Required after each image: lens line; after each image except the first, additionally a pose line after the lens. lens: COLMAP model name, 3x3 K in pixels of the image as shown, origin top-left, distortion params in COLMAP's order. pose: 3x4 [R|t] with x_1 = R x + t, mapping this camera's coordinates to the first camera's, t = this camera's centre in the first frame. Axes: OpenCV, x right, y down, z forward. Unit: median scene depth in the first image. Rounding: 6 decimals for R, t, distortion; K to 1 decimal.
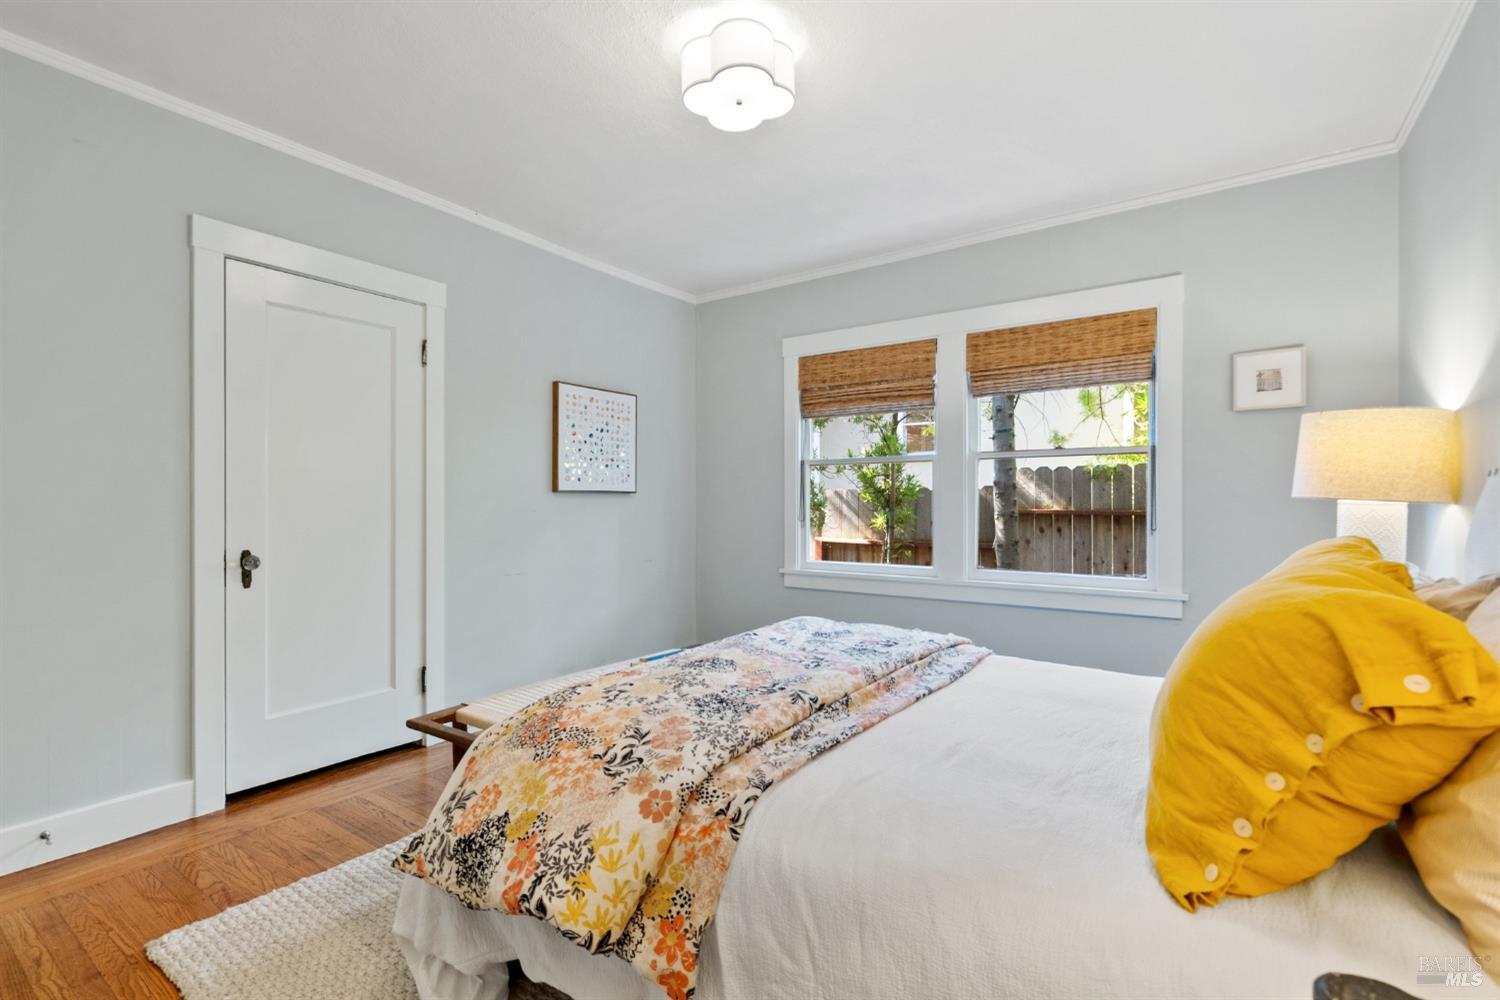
lens RADIAL K [[687.6, 0, 753.4], [0, 687.6, 499.3], [0, 0, 1]] dist [-0.008374, 0.002310]
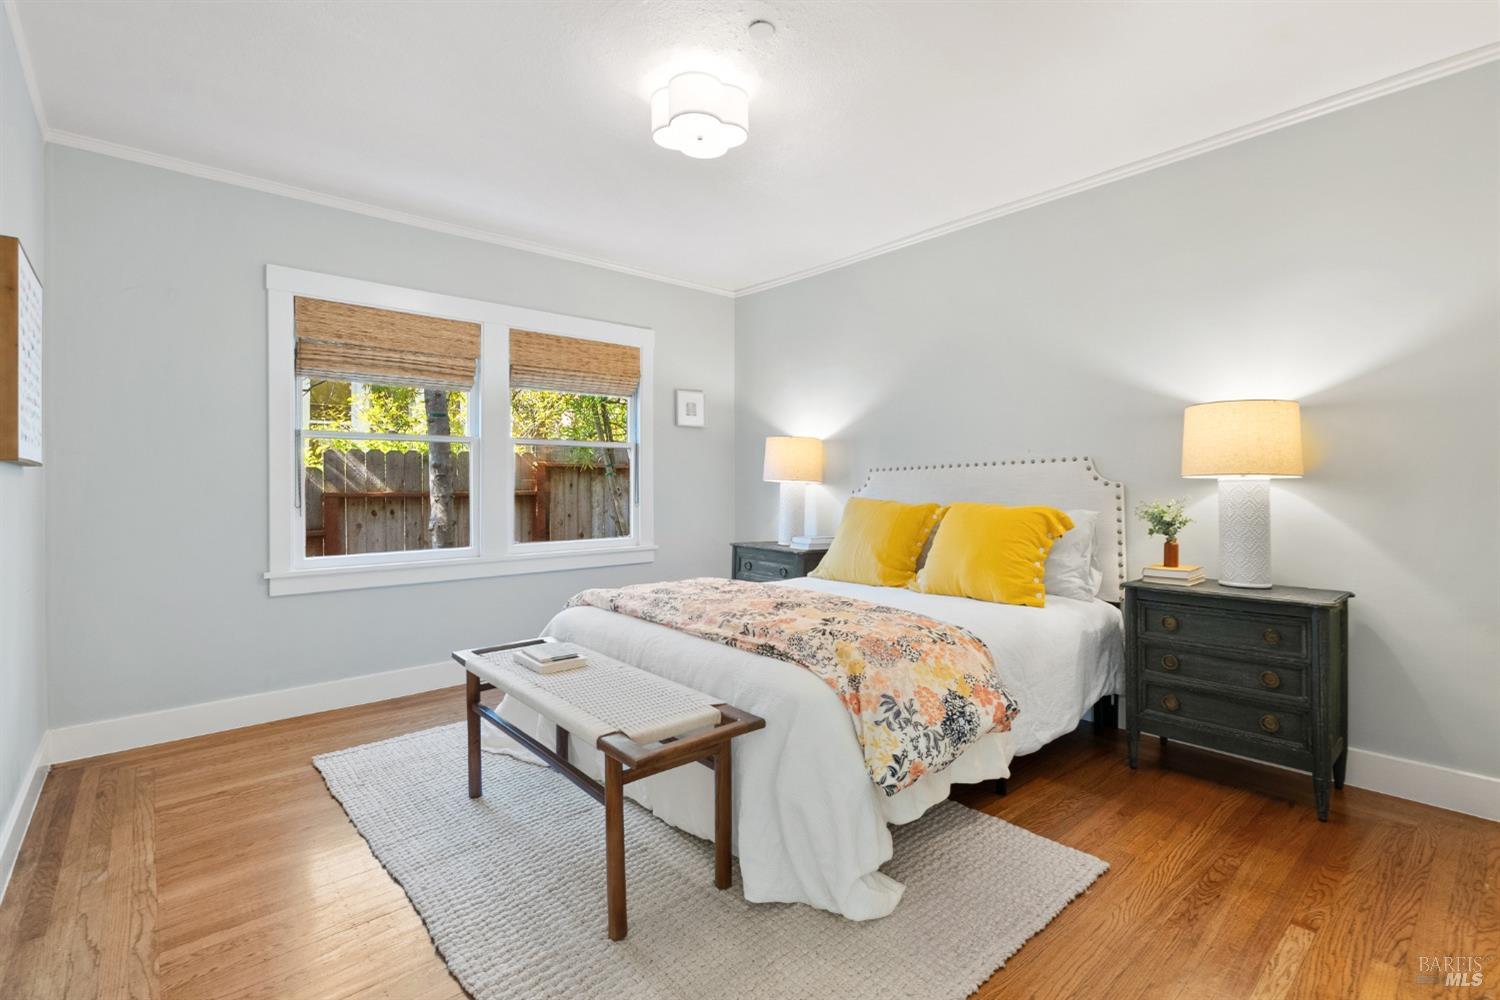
lens RADIAL K [[687.6, 0, 754.8], [0, 687.6, 493.3], [0, 0, 1]] dist [-0.008374, 0.002310]
pose [[0.232582, -0.011711, 0.972506, -0.660072], [0.000758, 0.999929, 0.011860, 0.007329], [-0.972576, -0.002022, 0.232575, 0.373774]]
